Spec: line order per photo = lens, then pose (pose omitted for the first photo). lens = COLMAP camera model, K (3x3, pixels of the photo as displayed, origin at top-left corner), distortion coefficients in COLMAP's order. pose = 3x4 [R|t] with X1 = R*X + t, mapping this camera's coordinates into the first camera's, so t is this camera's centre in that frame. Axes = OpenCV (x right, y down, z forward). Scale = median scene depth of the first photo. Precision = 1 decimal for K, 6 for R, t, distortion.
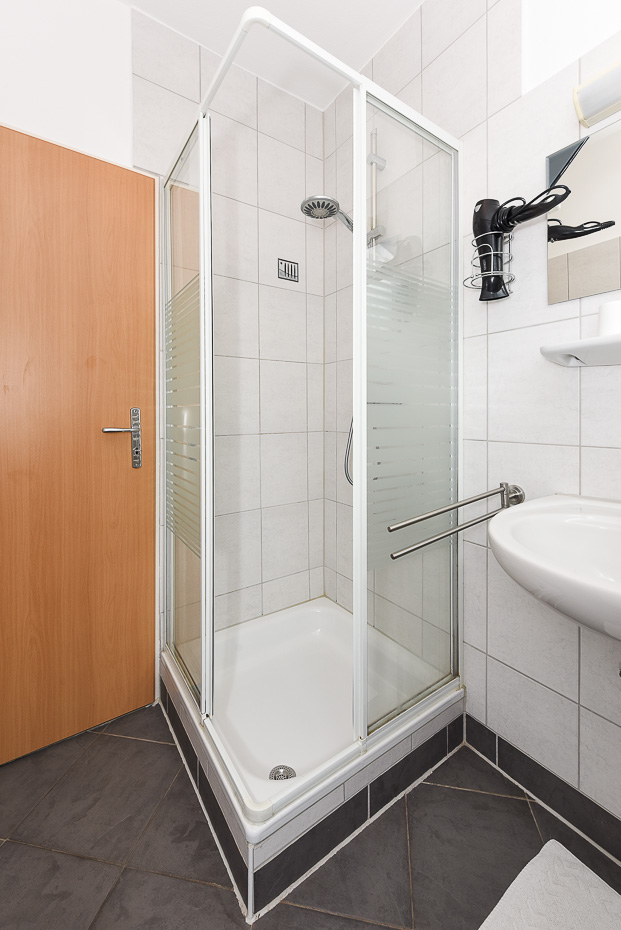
lens RADIAL K [[375.8, 0, 306.3], [0, 375.8, 474.2], [0, 0, 1]] dist [0.000186, 0.000051]
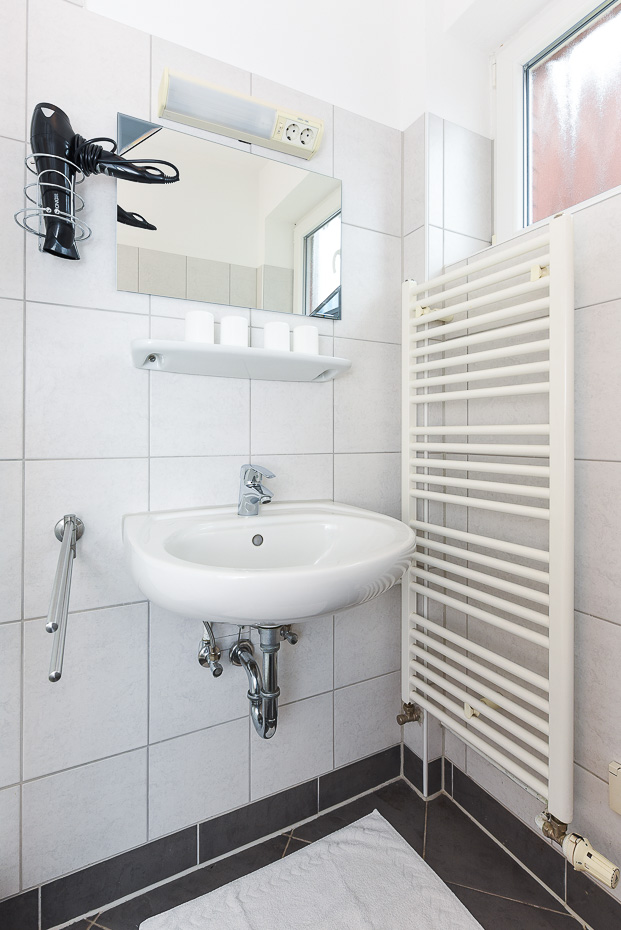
lens RADIAL K [[466.3, 0, 310.5], [0, 466.3, 465.0], [0, 0, 1]] dist [-0.000121, -0.000027]
pose [[0.103430, -0.074354, 0.991854, -0.356930], [0.134933, 0.989032, 0.060072, -0.075117], [-0.985442, 0.127621, 0.112328, 0.518580]]
